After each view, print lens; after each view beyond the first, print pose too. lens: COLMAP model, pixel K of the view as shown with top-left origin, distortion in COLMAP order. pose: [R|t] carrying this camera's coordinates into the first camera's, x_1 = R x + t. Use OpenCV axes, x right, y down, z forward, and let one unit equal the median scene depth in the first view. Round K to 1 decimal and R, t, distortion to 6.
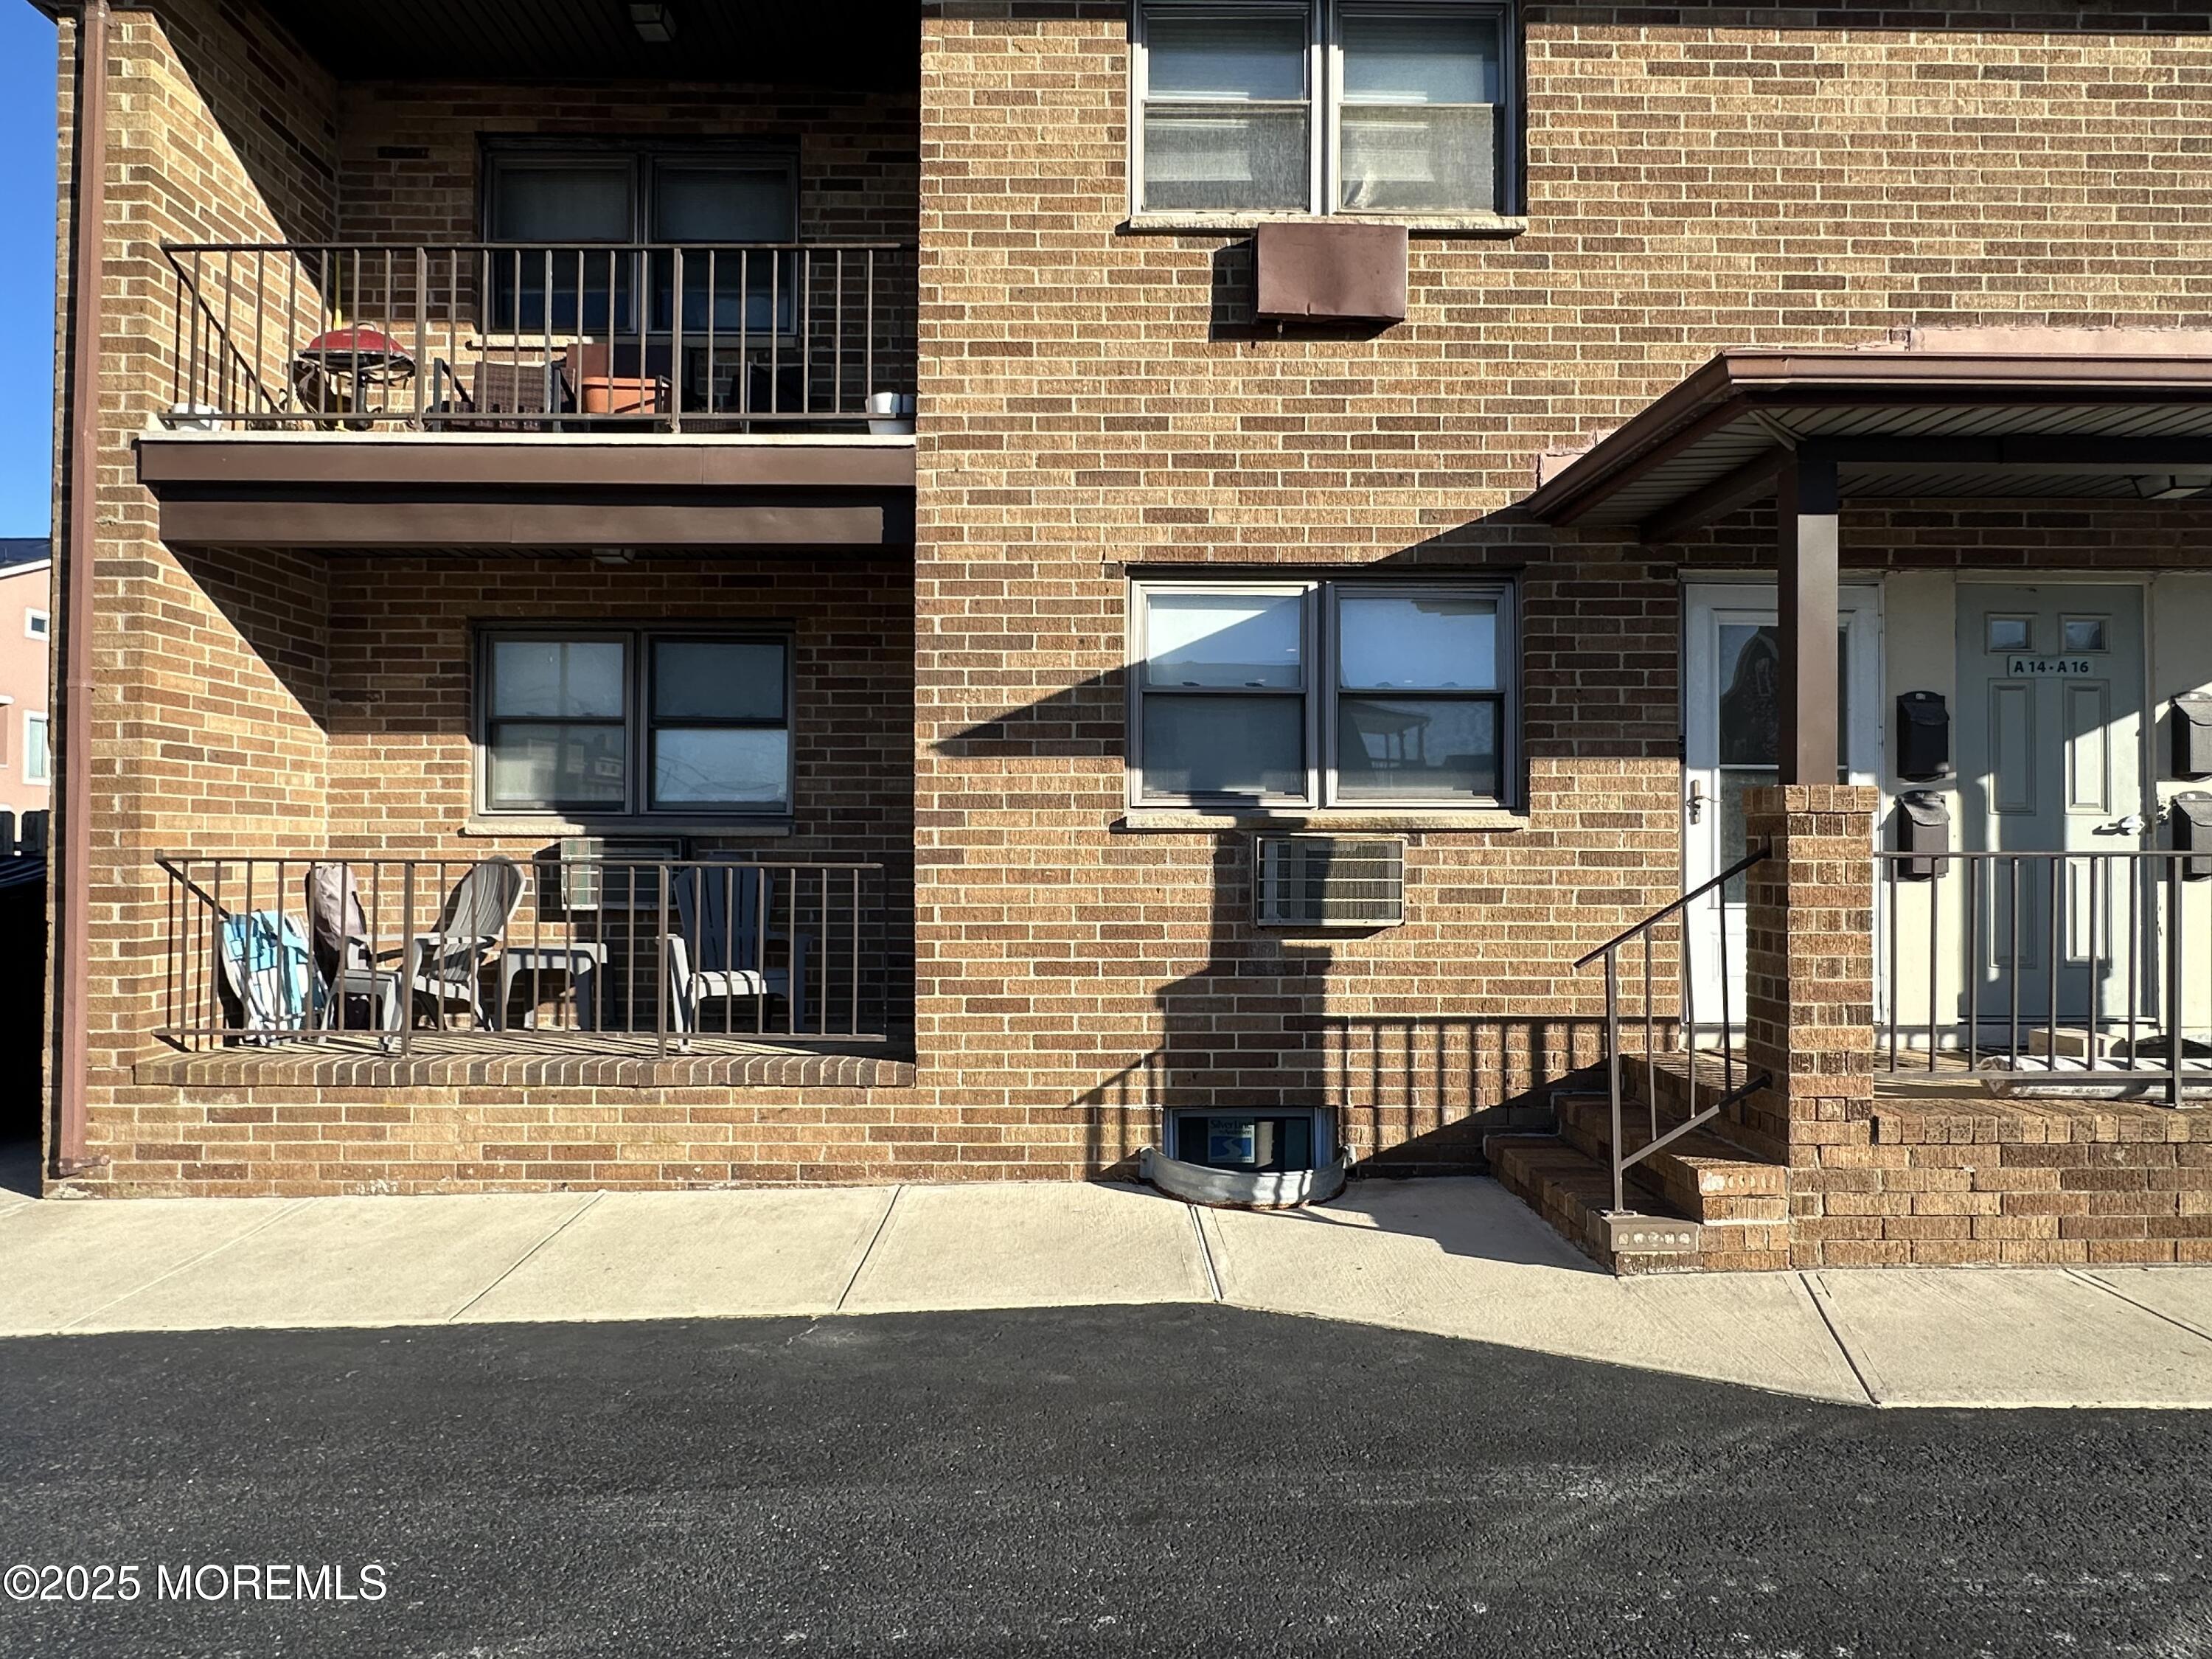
lens RADIAL K [[1189.0, 0, 1104.8], [0, 1189.0, 835.5], [0, 0, 1]] dist [0.001650, -0.006158]
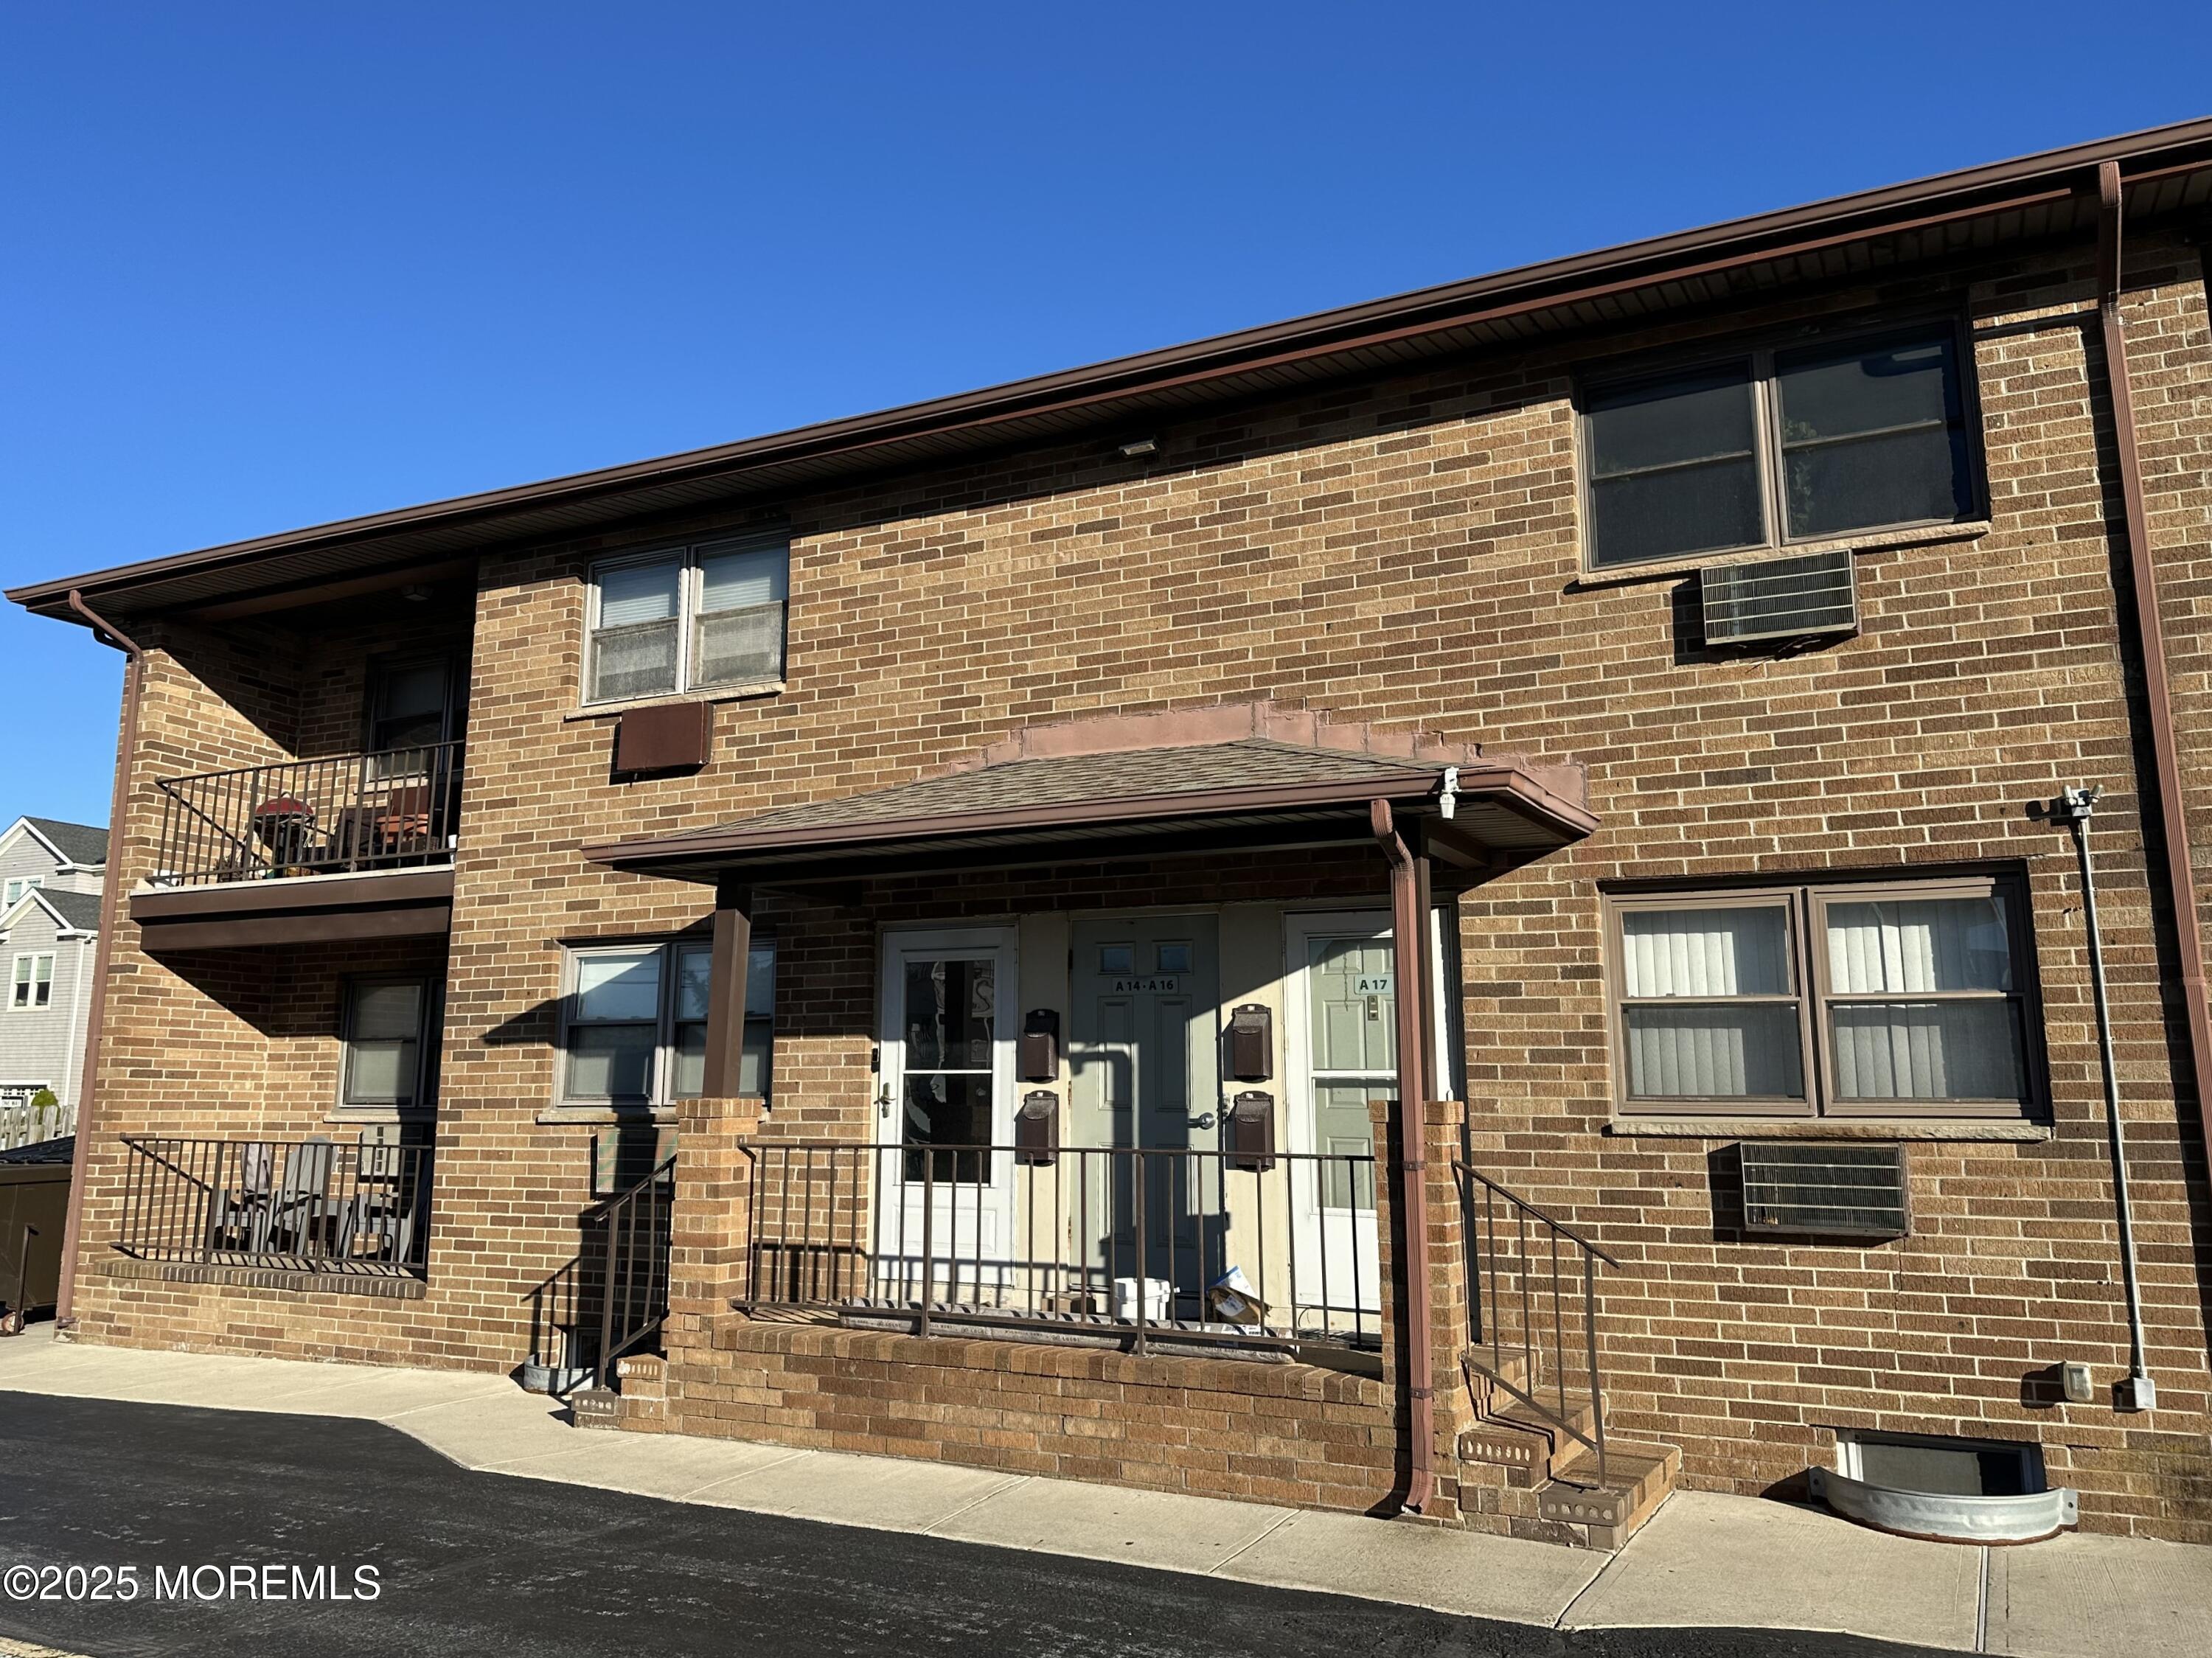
lens RADIAL K [[1543.5, 0, 1114.5], [0, 1543.5, 820.3], [0, 0, 1]] dist [0.010778, -0.035484]
pose [[0.908718, -0.079319, -0.409806, 1.447531], [0.008284, 0.985013, -0.172281, -0.038156], [0.417329, 0.153160, 0.895756, -0.451601]]
